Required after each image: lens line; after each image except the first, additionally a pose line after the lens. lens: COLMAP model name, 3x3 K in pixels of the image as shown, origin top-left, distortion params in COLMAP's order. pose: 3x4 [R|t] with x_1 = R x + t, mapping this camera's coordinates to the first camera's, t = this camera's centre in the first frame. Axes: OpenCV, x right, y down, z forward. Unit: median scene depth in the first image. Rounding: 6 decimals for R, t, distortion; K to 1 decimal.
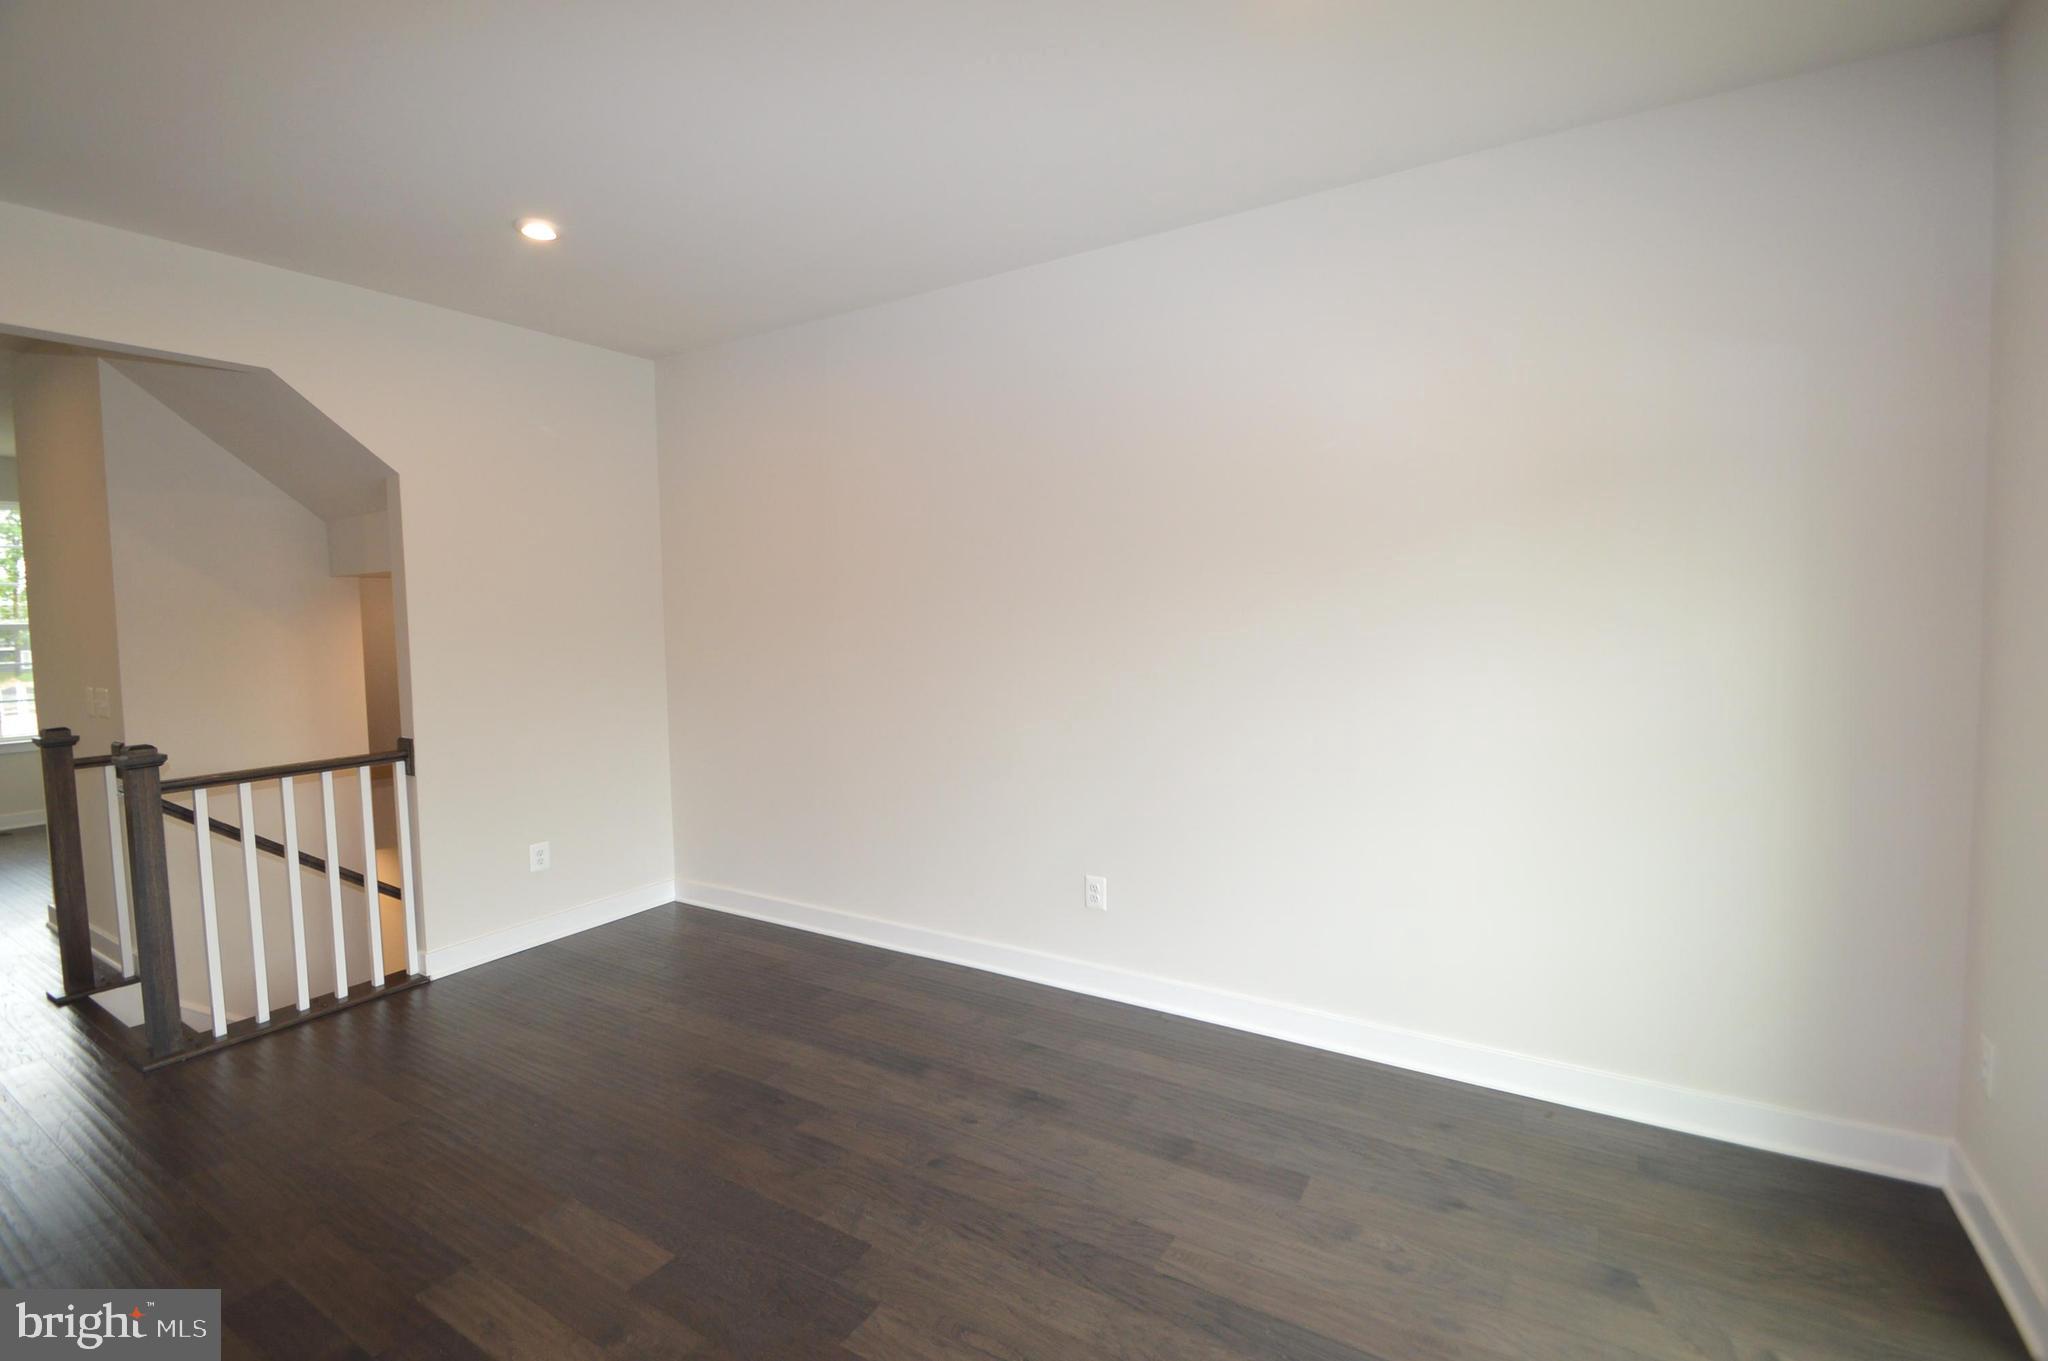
lens RADIAL K [[919.0, 0, 1027.8], [0, 919.0, 675.6], [0, 0, 1]] dist [0.006832, -0.008712]
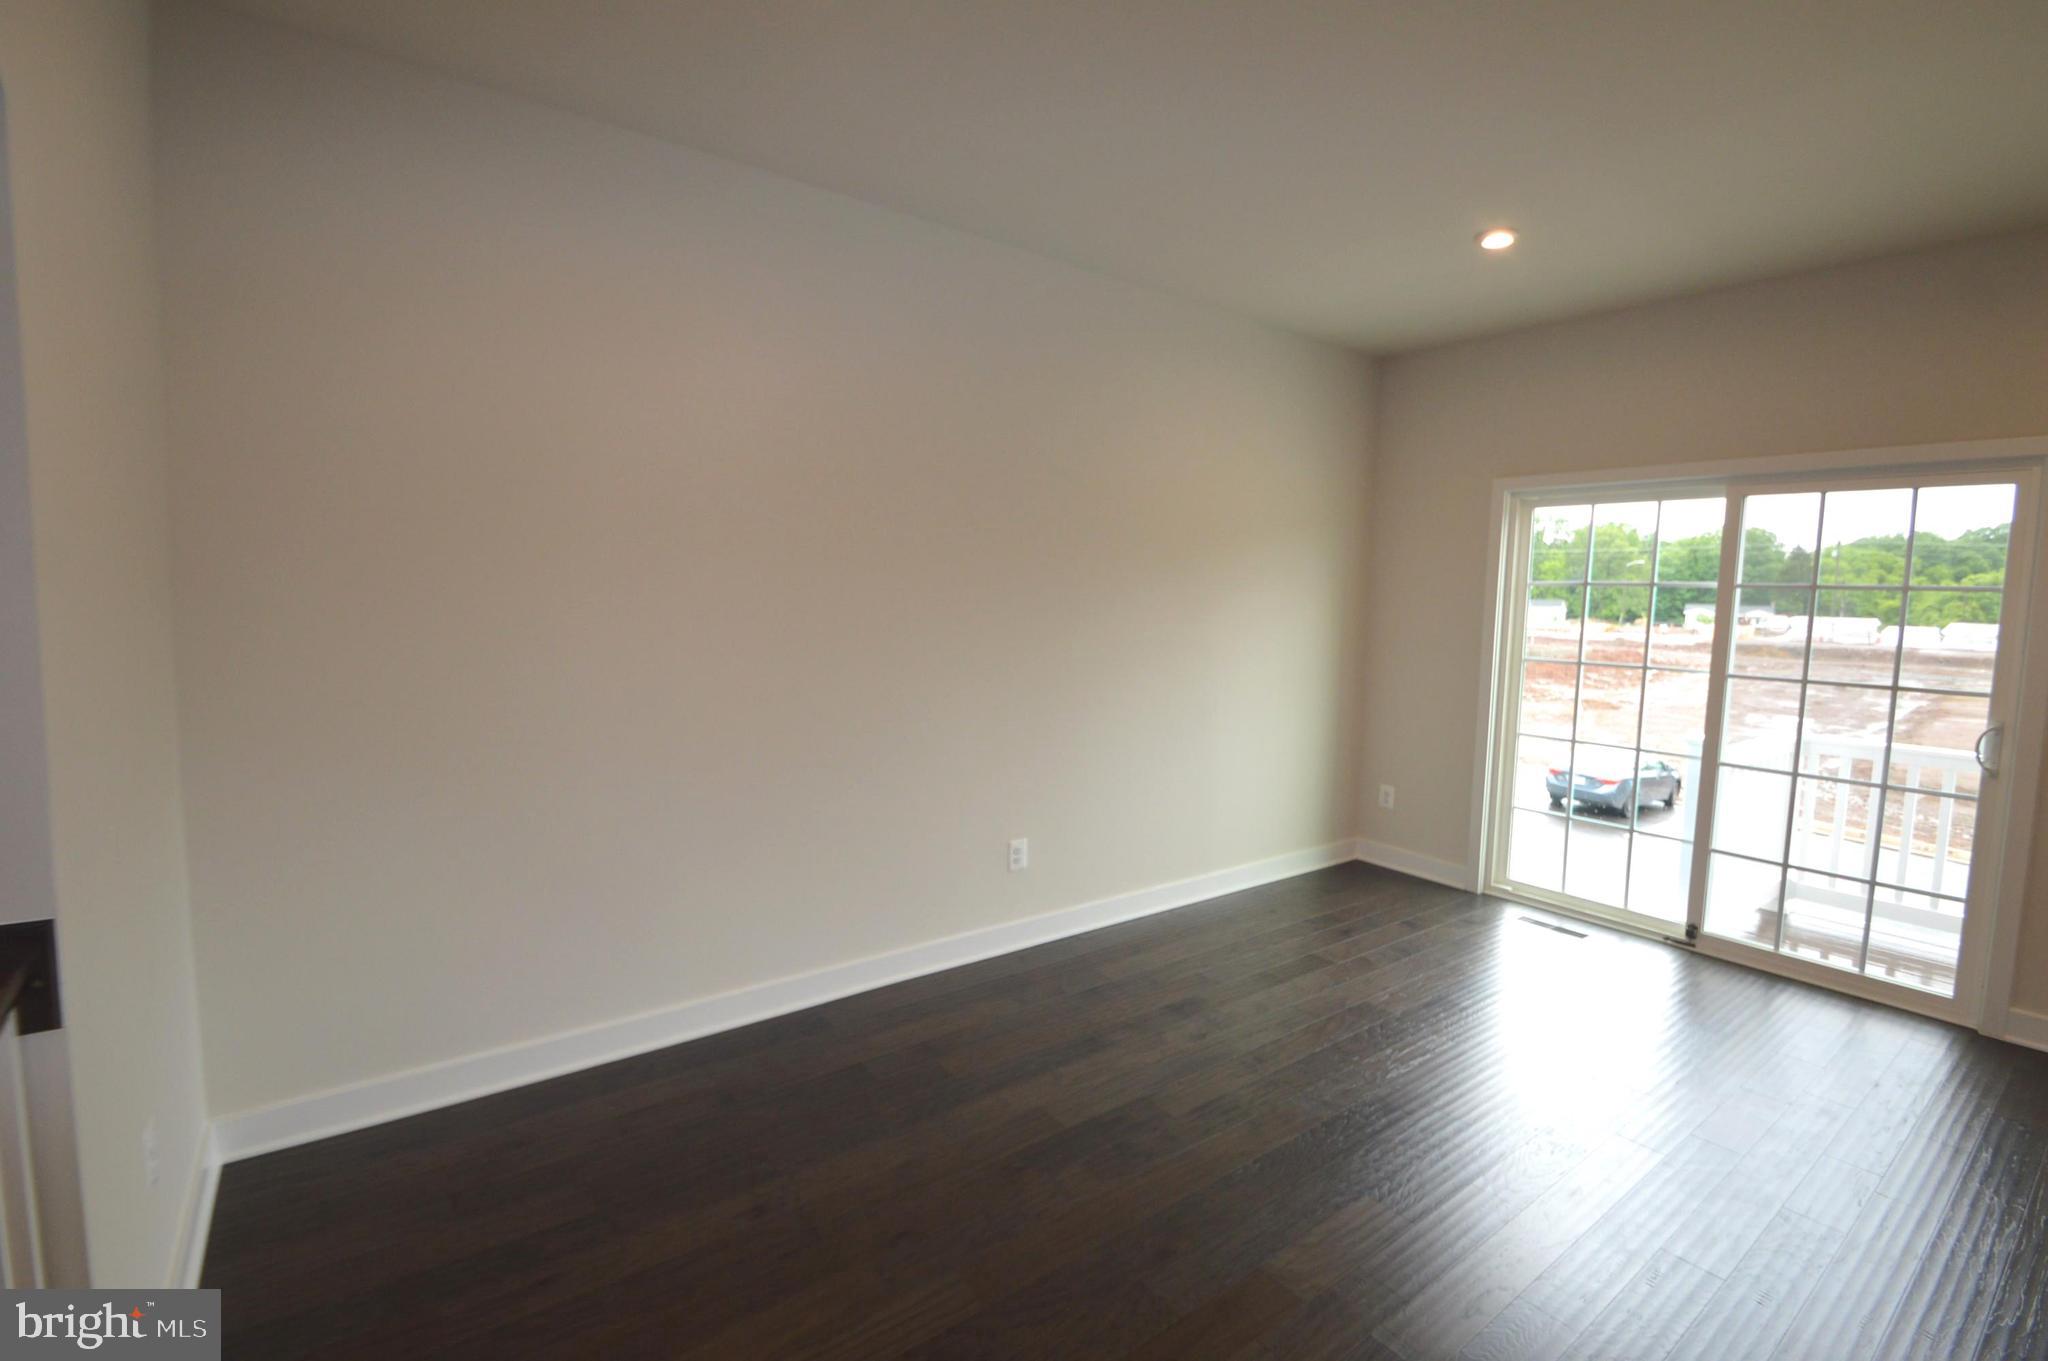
lens RADIAL K [[919.0, 0, 1027.8], [0, 919.0, 675.6], [0, 0, 1]] dist [0.006832, -0.008712]
pose [[0.370038, -0.068528, 0.926486, -0.986109], [0.041647, 0.997497, 0.057146, -0.038339], [-0.928083, 0.017439, 0.371965, 0.632592]]
